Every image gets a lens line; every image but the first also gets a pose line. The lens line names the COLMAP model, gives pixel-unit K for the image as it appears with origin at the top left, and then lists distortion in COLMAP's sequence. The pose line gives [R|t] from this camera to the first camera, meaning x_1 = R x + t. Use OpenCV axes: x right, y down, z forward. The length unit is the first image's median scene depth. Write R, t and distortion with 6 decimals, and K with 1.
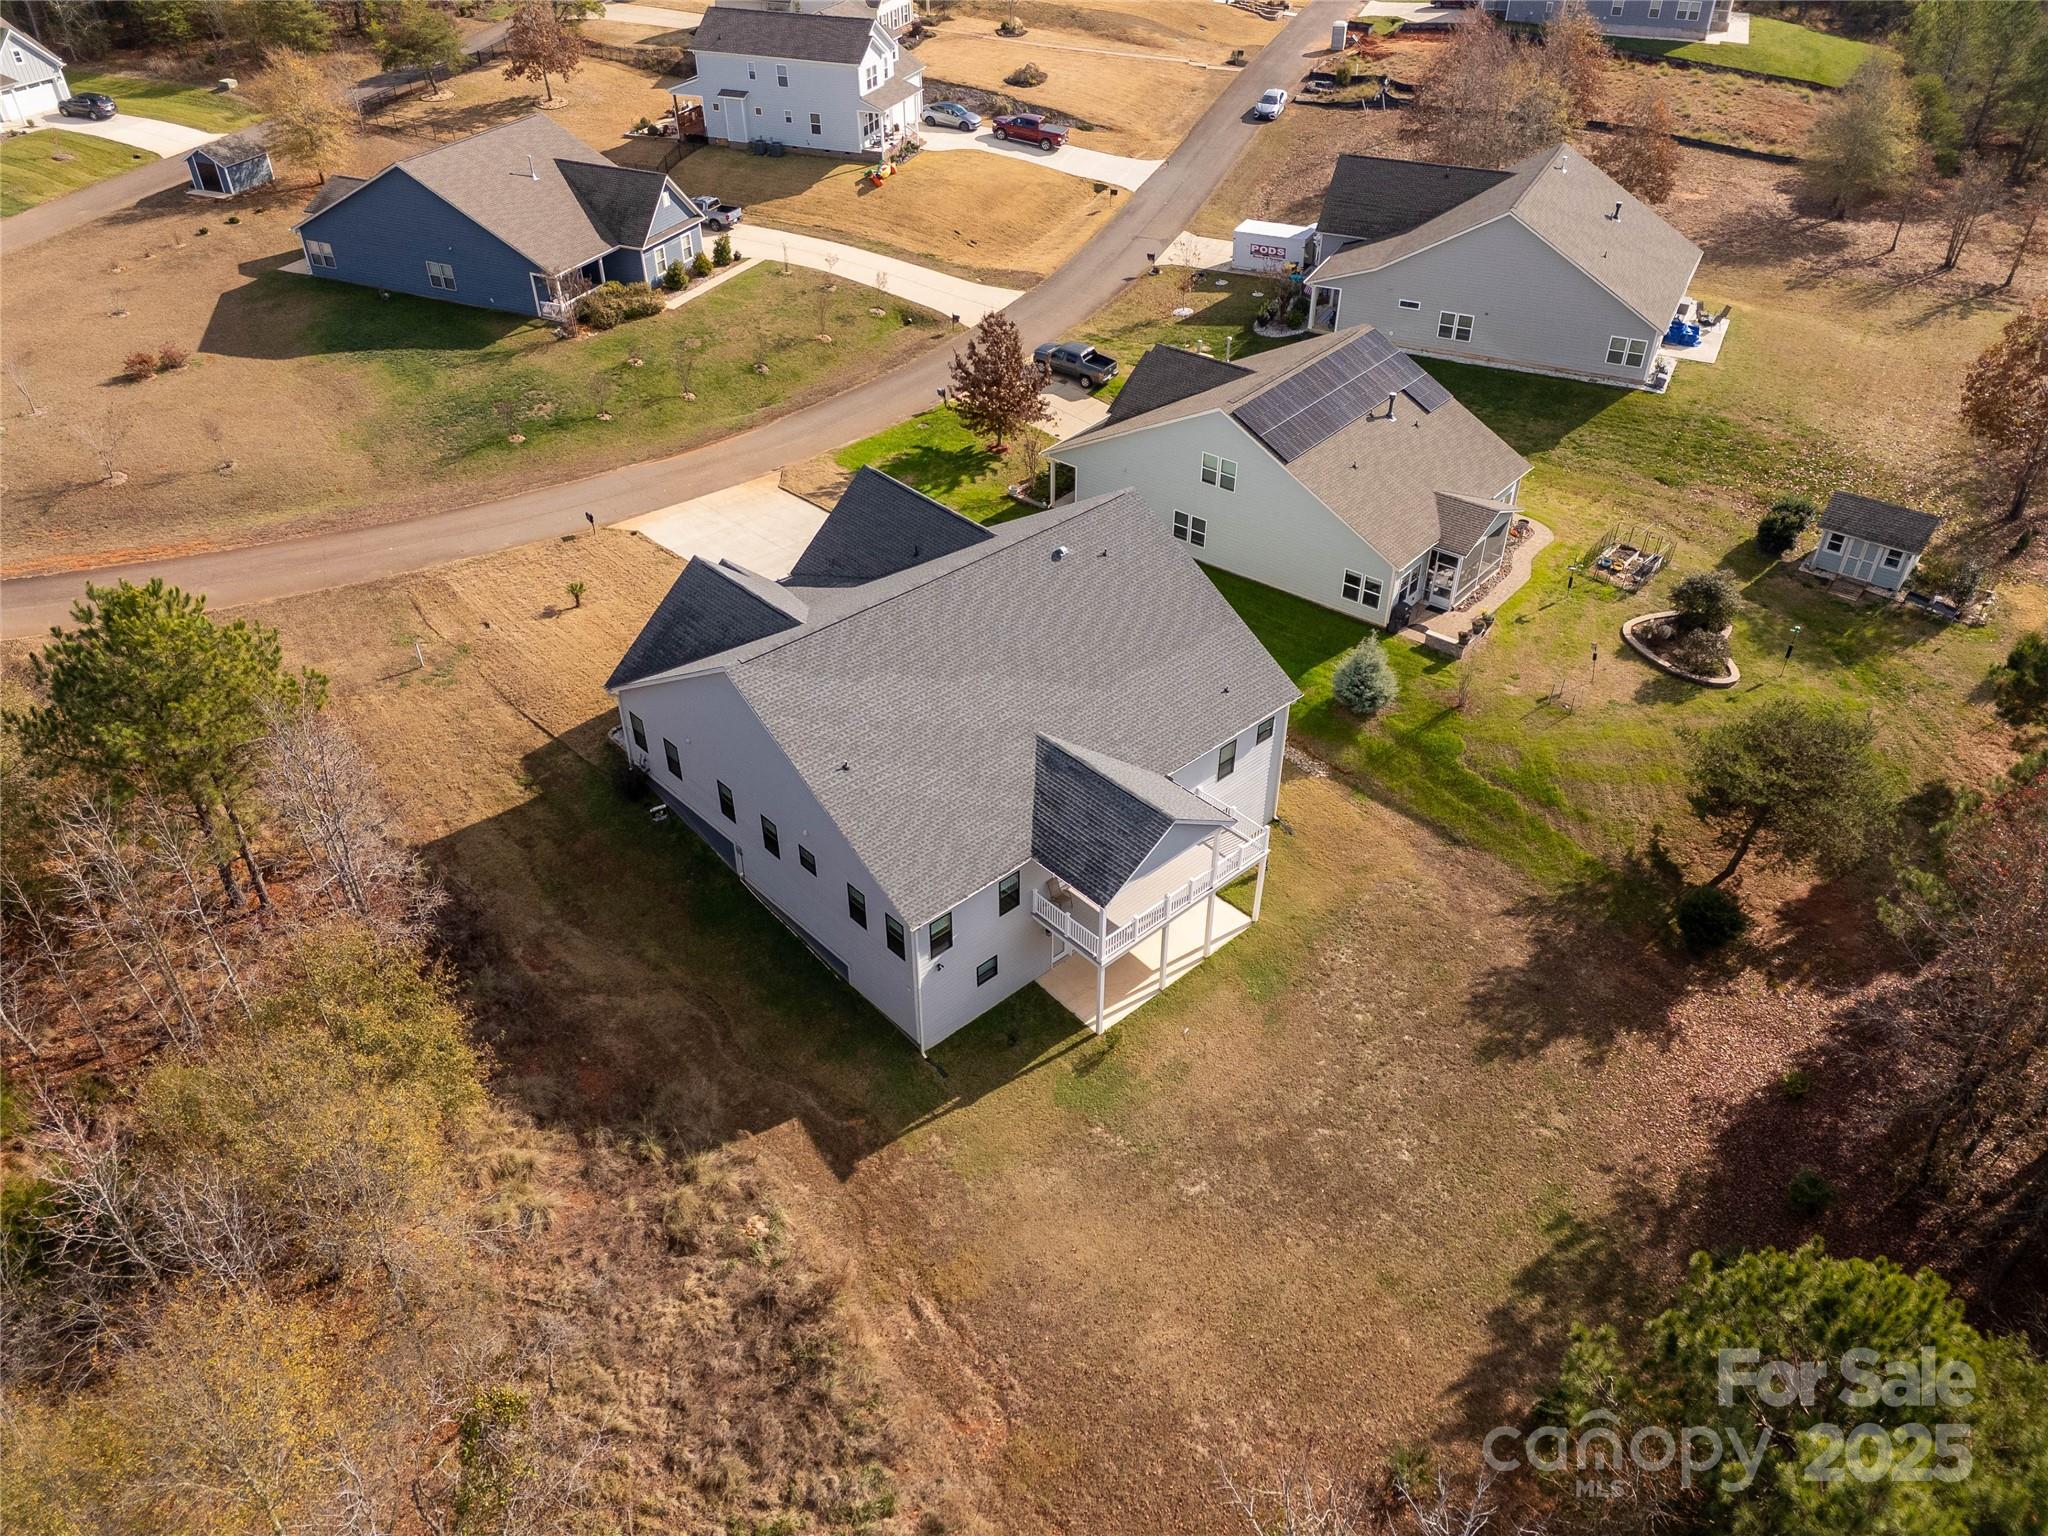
lens RADIAL K [[1469.6, 0, 1019.7], [0, 1469.6, 810.1], [0, 0, 1]] dist [0.068975, -0.007354]
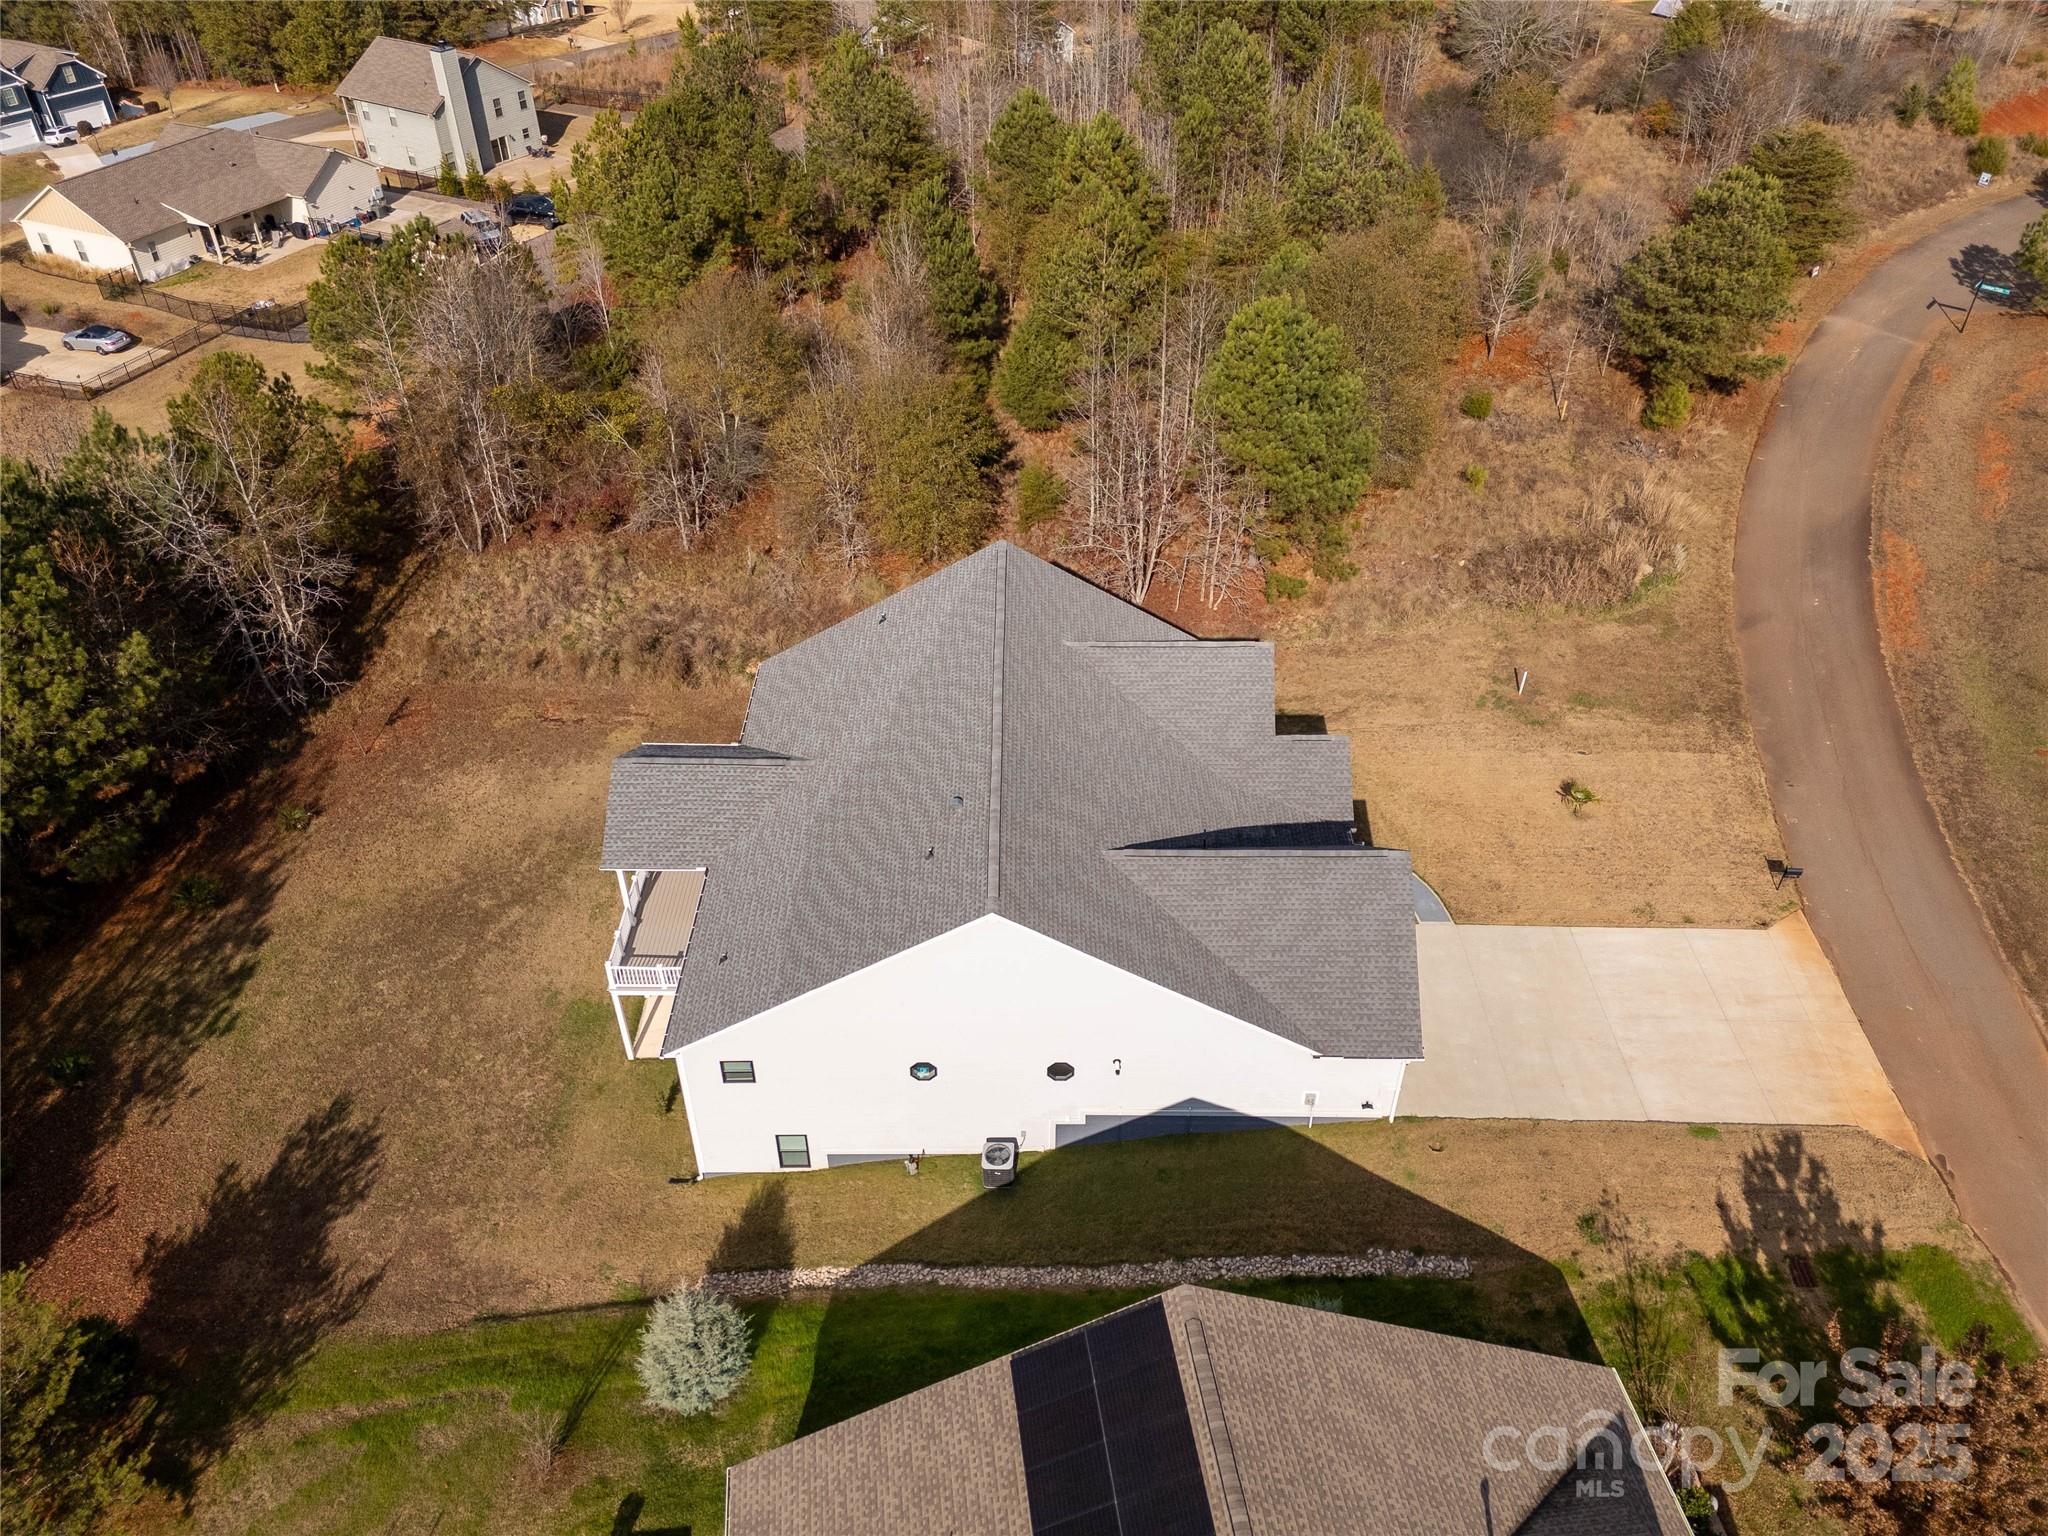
lens RADIAL K [[1469.6, 0, 1019.7], [0, 1469.6, 810.1], [0, 0, 1]] dist [0.068975, -0.007354]
pose [[-0.679958, 0.487029, -0.548142, 0.319111], [-0.443088, 0.322717, 0.836377, -0.627018], [0.584235, 0.811576, -0.003638, 0.781546]]
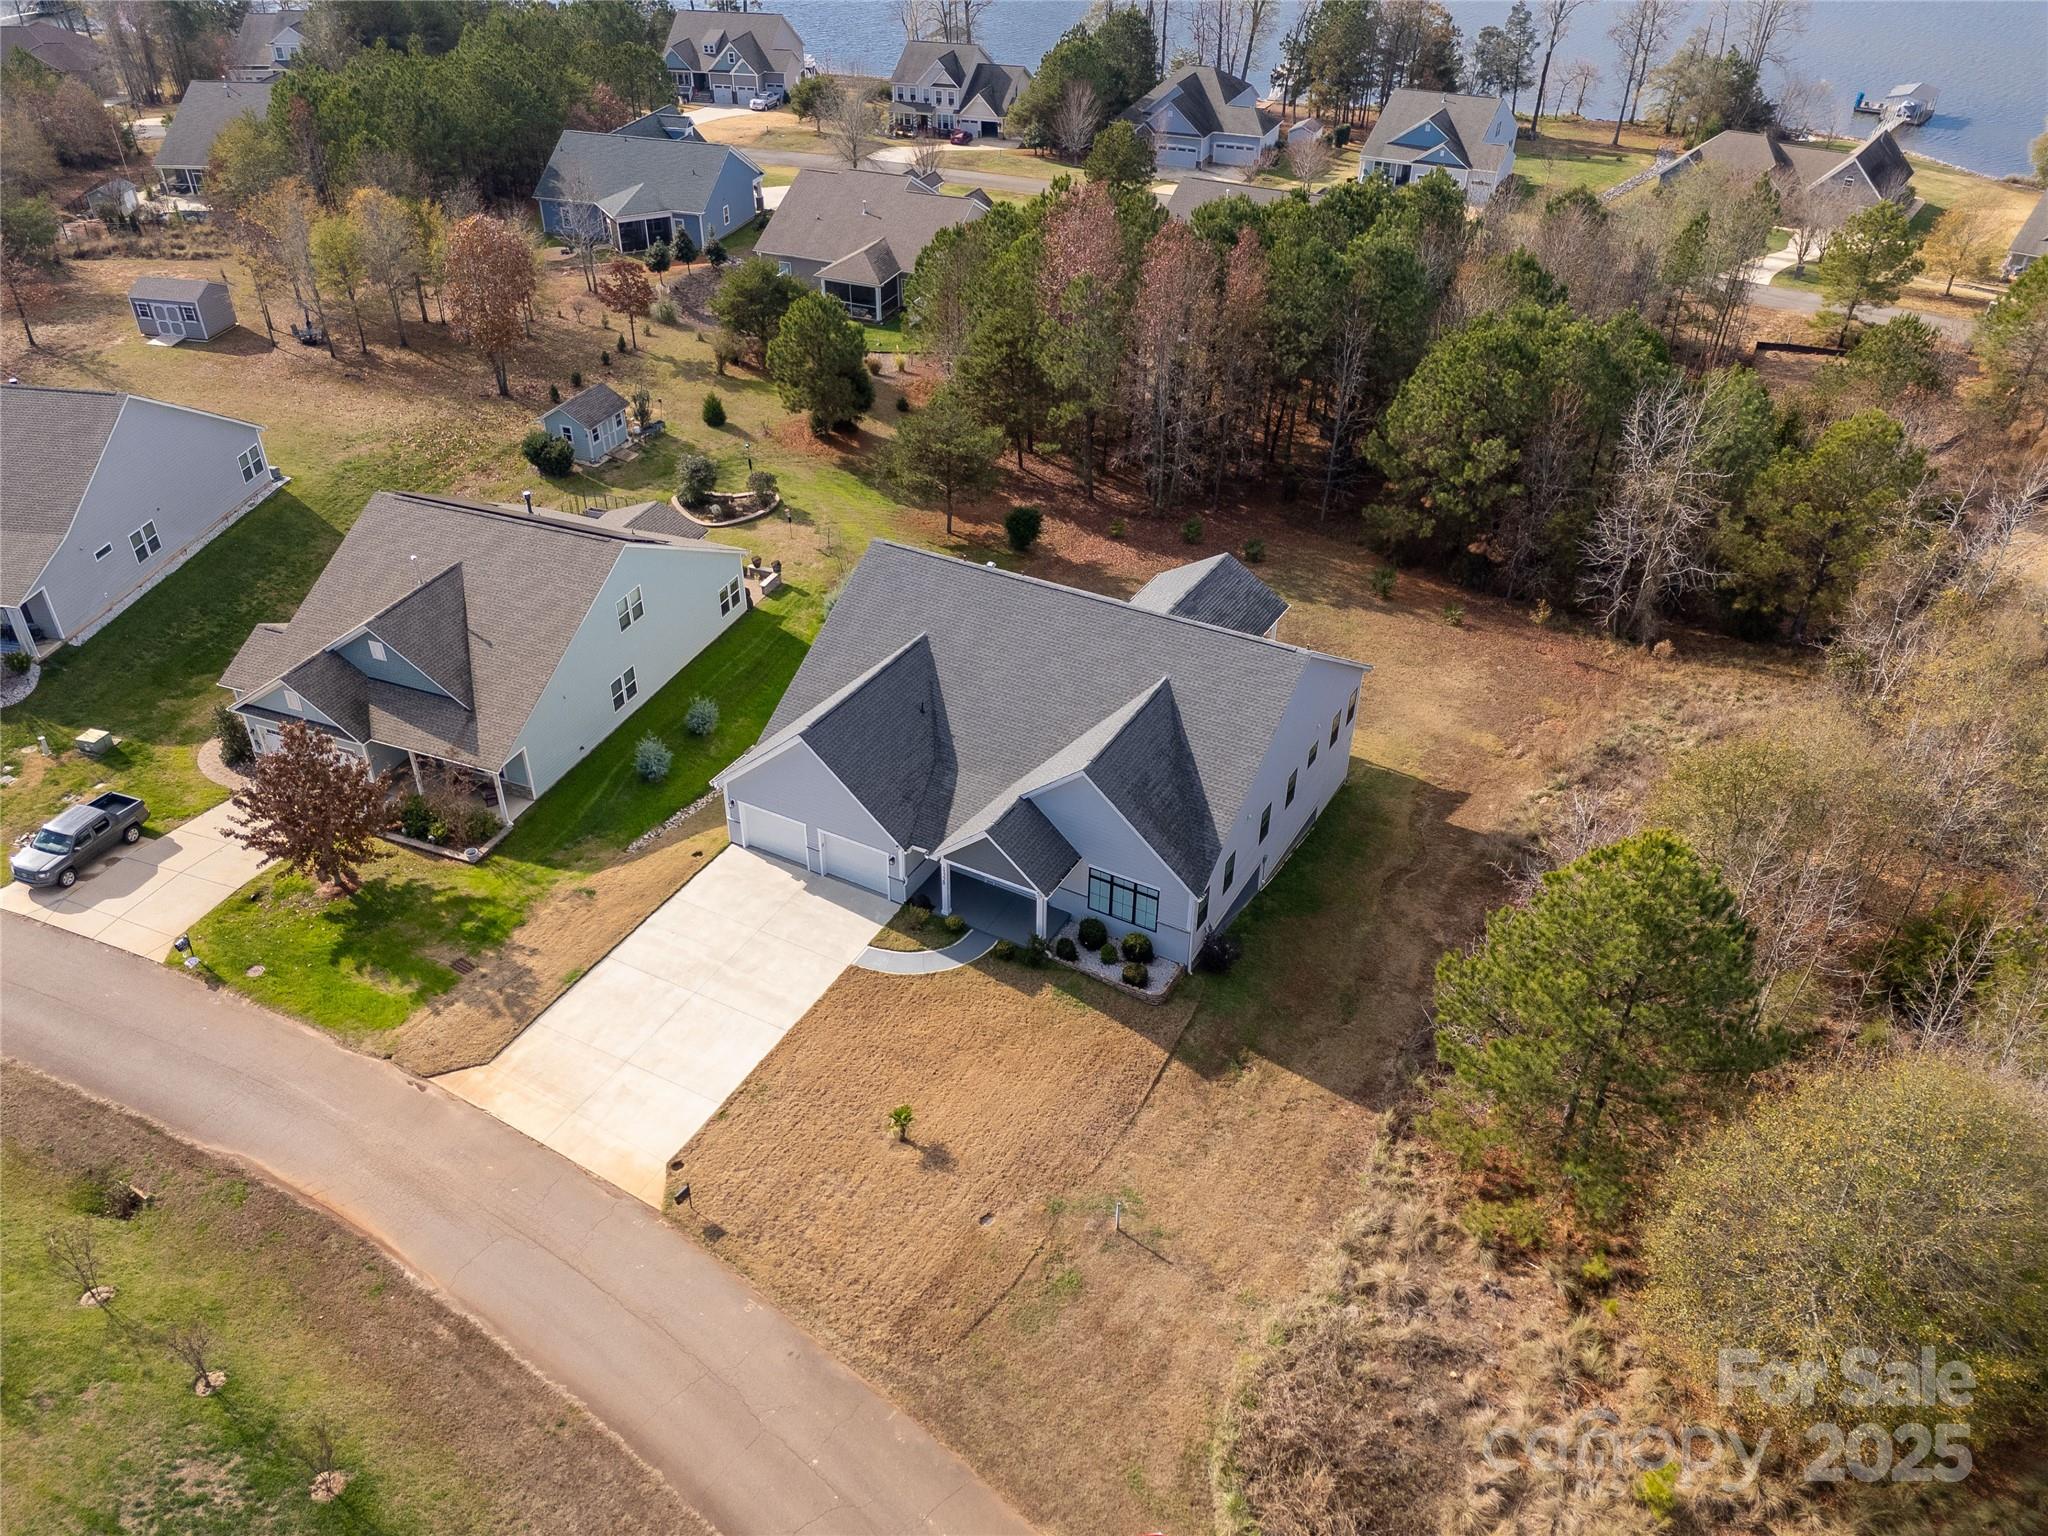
lens RADIAL K [[1457.2, 0, 994.1], [0, 1457.2, 855.5], [0, 0, 1]] dist [0.056203, -0.008007]
pose [[-0.286424, -0.595308, 0.750713, -0.700620], [0.599497, 0.499847, 0.625105, -0.570180], [-0.747372, 0.629095, 0.213717, 0.689114]]
